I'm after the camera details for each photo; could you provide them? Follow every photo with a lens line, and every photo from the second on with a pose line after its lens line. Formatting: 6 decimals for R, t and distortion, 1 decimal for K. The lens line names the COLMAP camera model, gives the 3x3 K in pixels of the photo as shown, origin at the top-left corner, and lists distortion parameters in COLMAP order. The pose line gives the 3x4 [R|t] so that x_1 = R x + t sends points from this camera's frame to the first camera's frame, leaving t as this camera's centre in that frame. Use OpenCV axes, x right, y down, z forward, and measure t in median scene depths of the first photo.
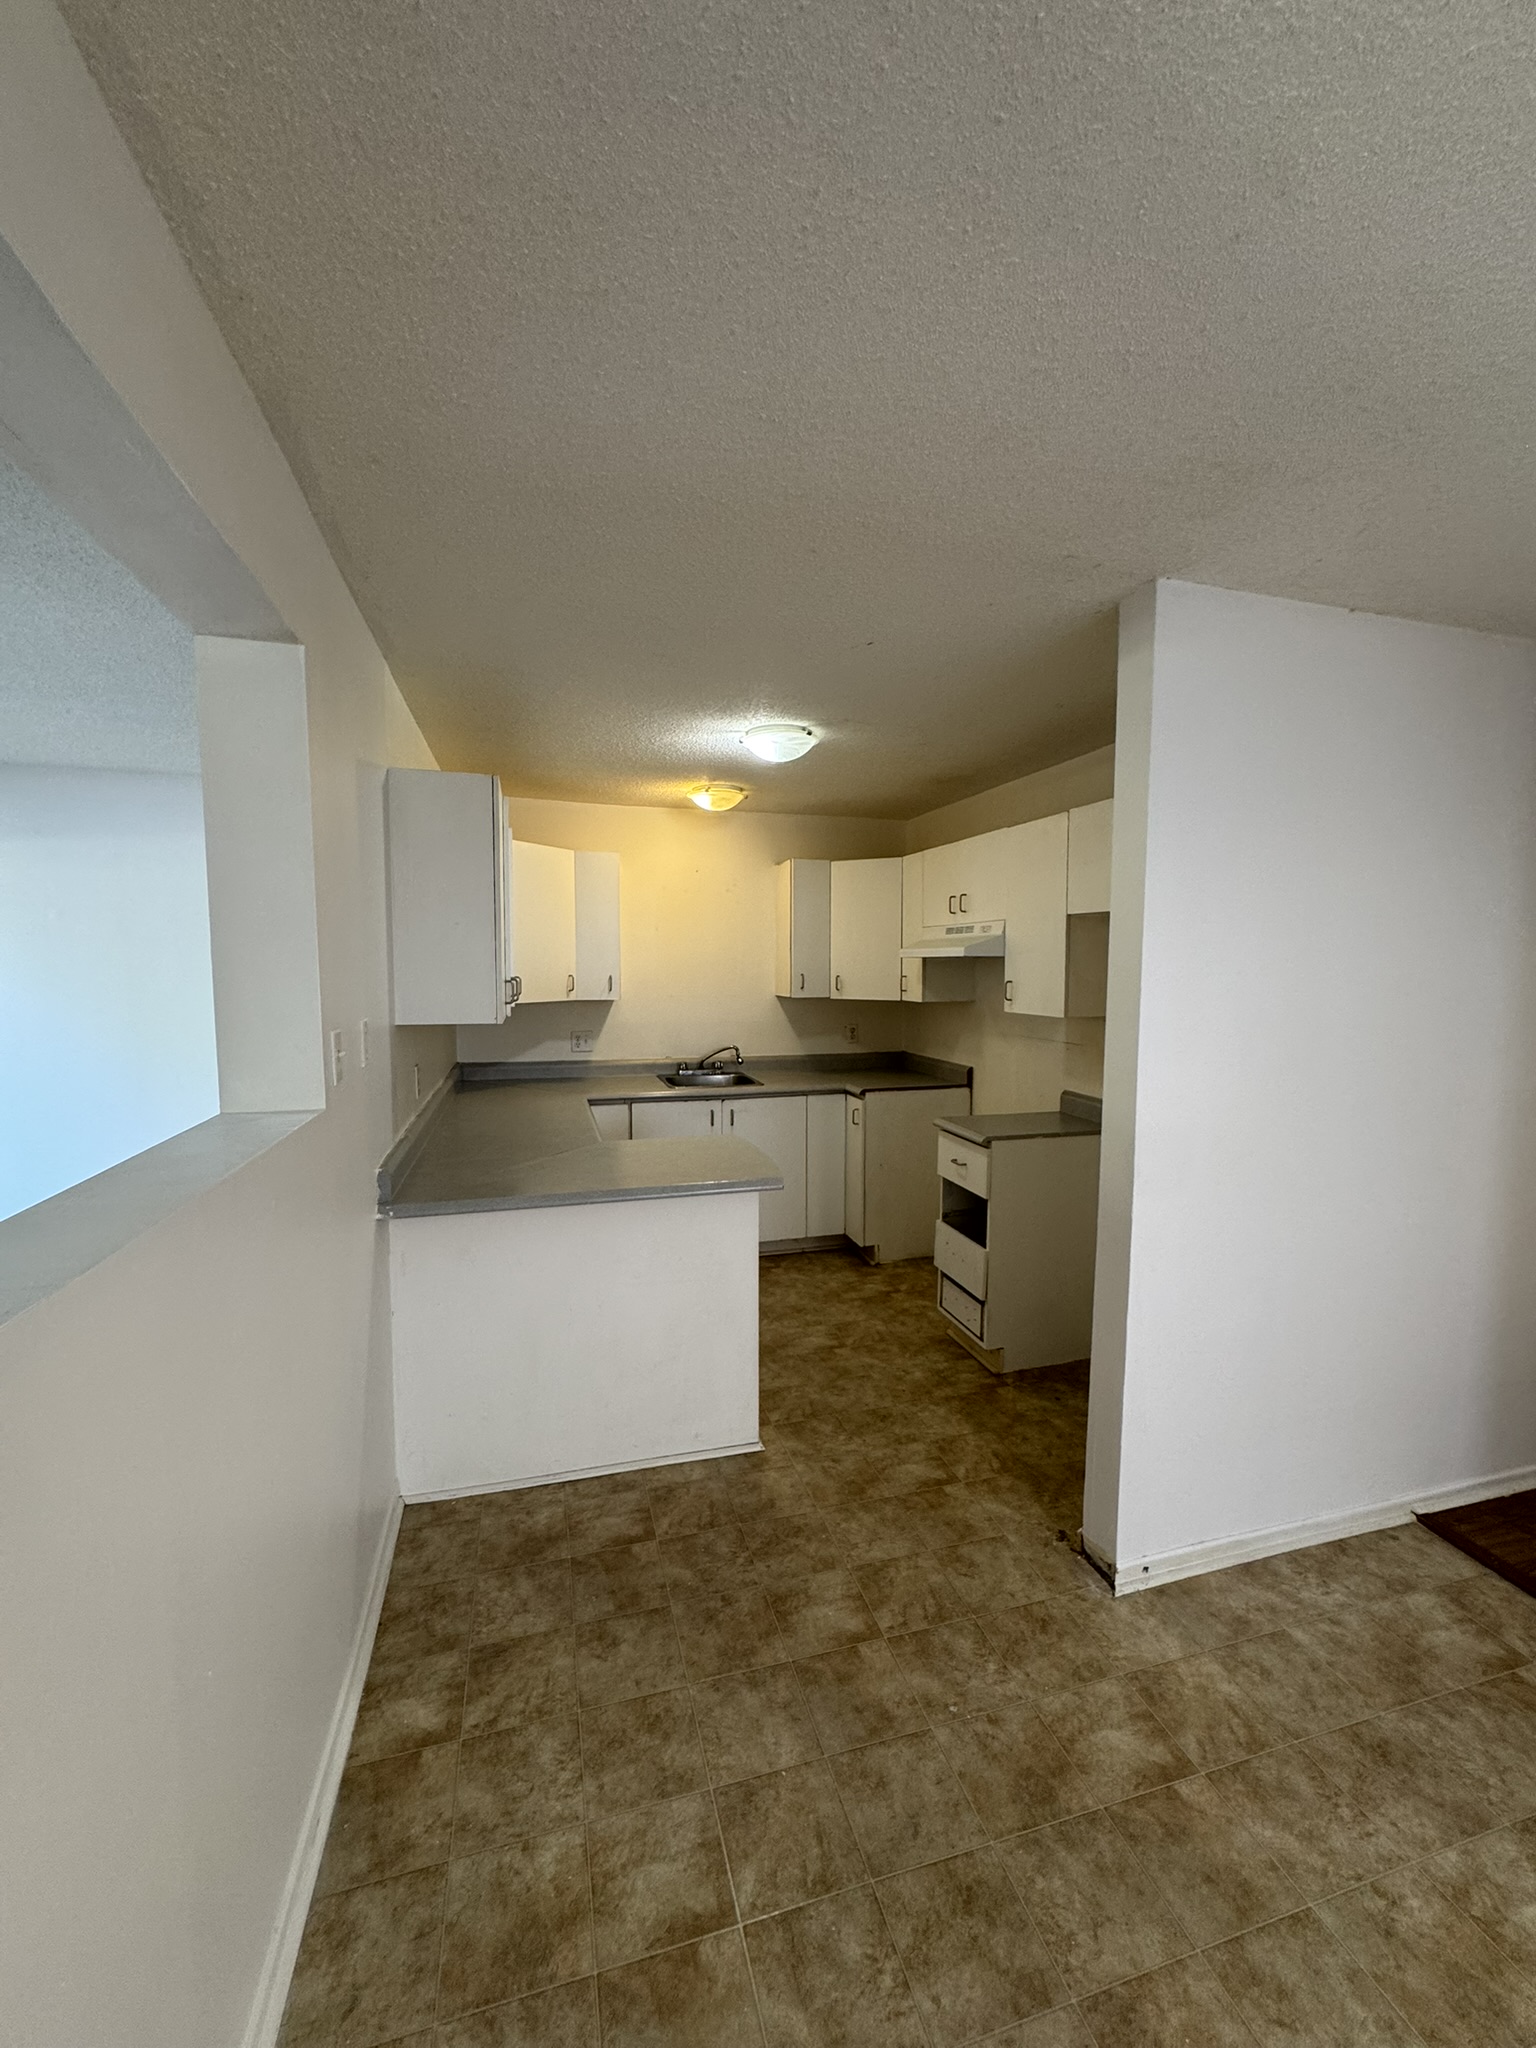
lens RADIAL K [[821.6, 0, 771.4], [0, 821.6, 1019.1], [0, 0, 1]] dist [0.002265, 0.000374]
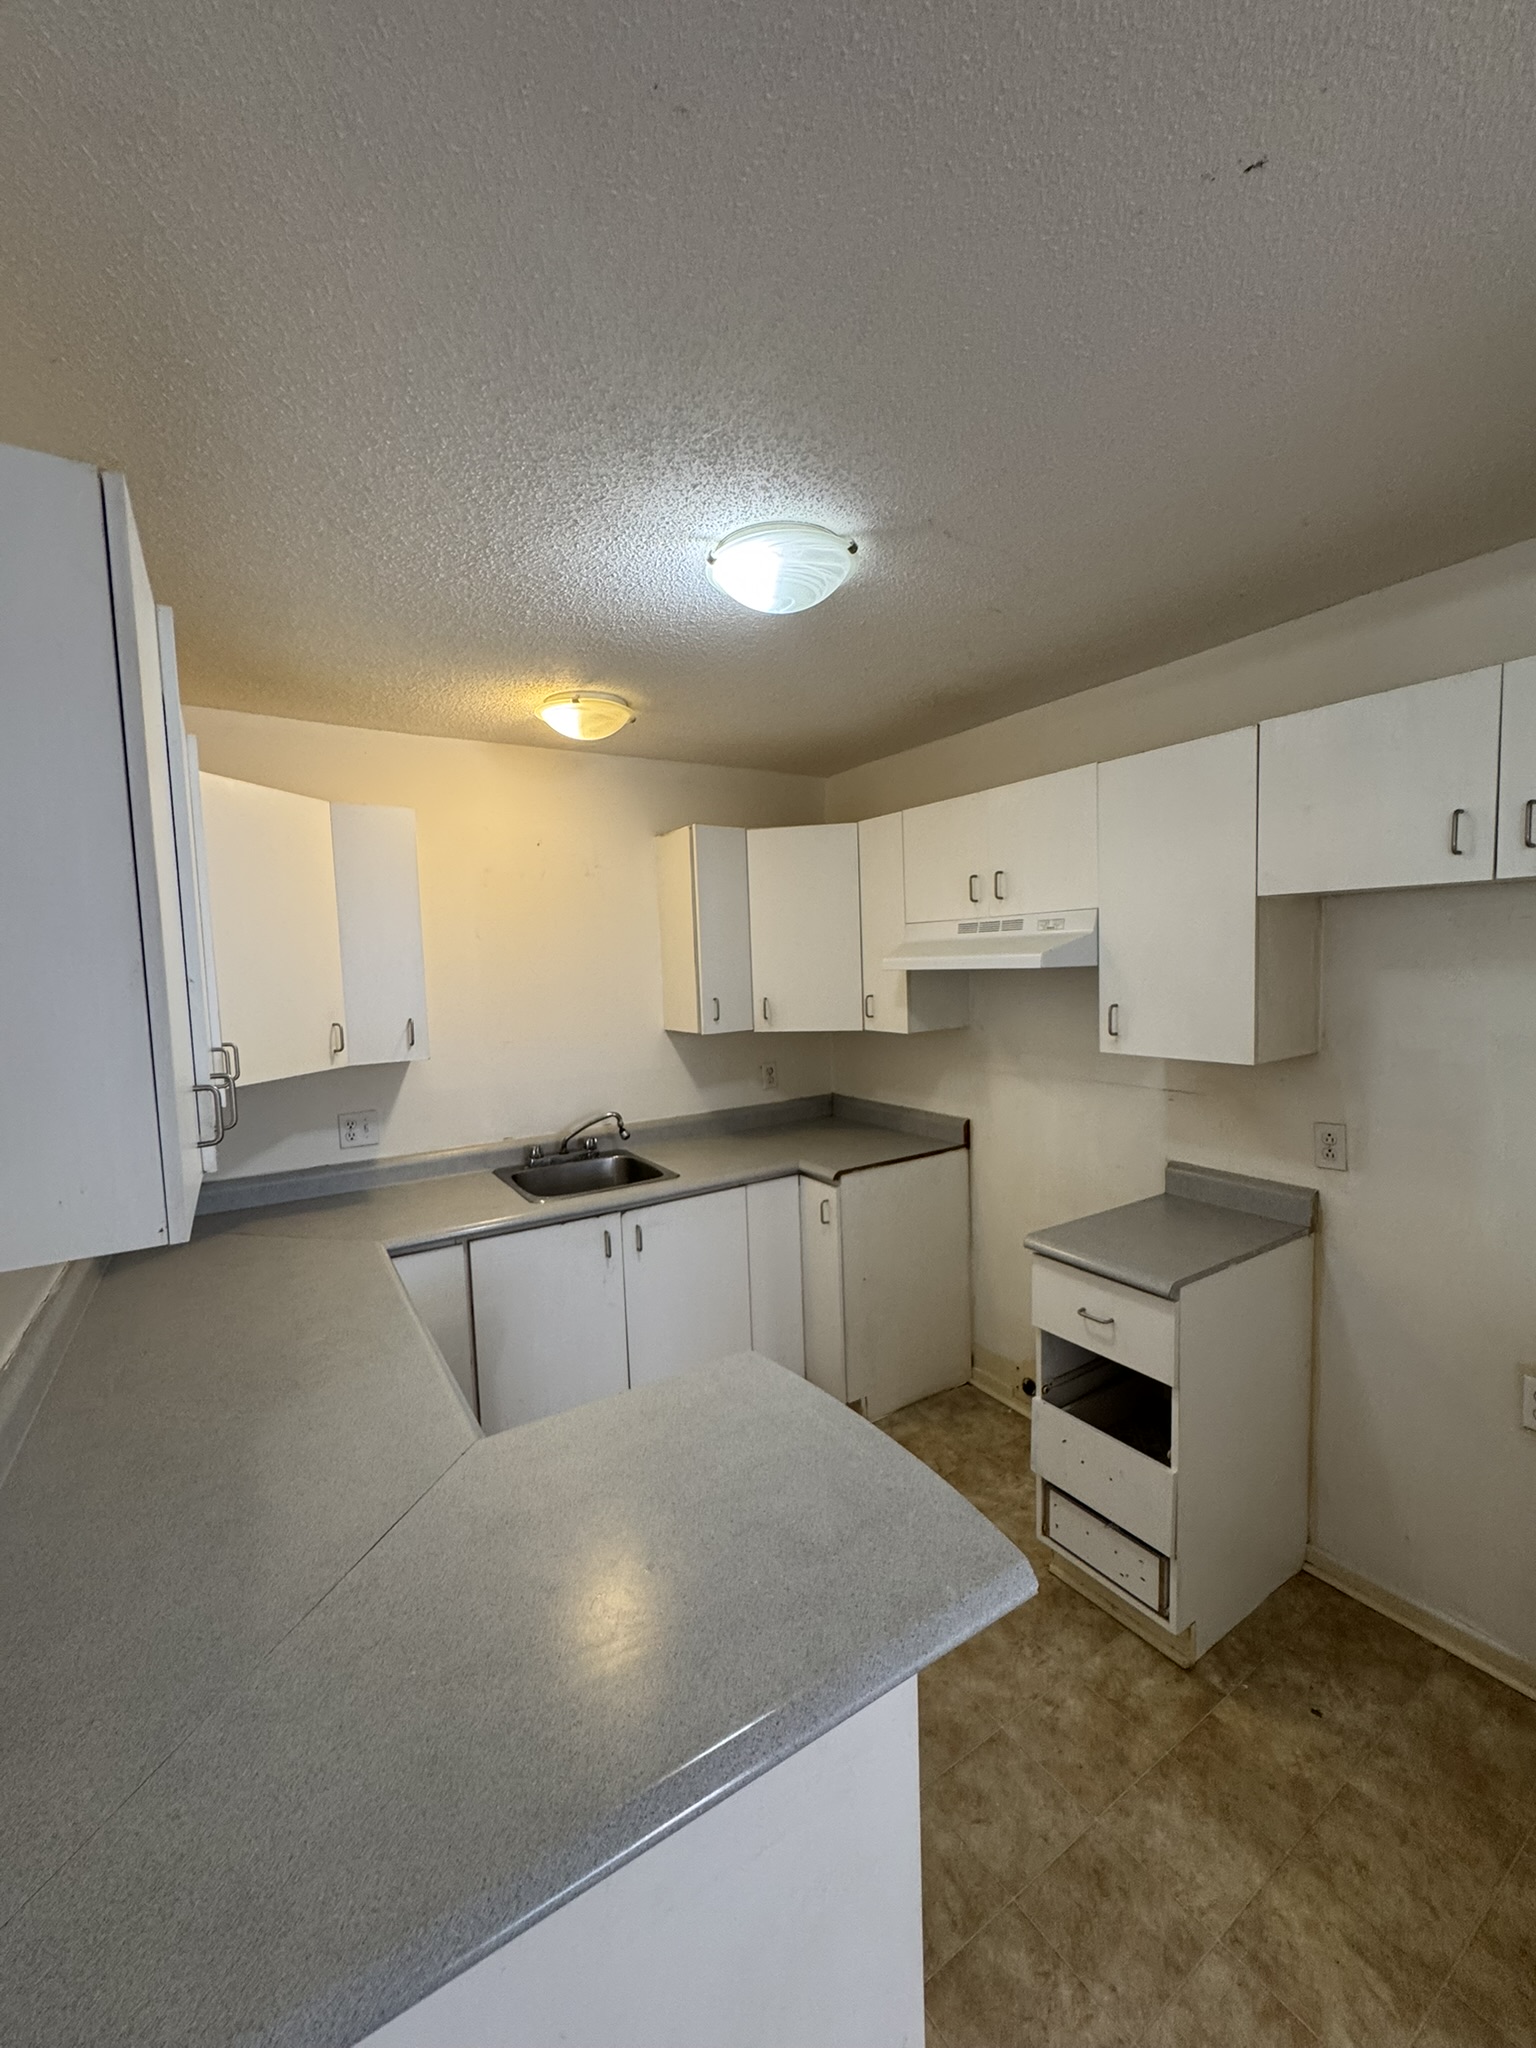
lens RADIAL K [[821.6, 0, 771.4], [0, 821.6, 1019.1], [0, 0, 1]] dist [0.002265, 0.000374]
pose [[0.957777, -0.055109, 0.282183, -0.118012], [0.054835, 0.998456, 0.008875, -0.044989], [-0.282236, 0.006973, 0.959320, 0.378900]]
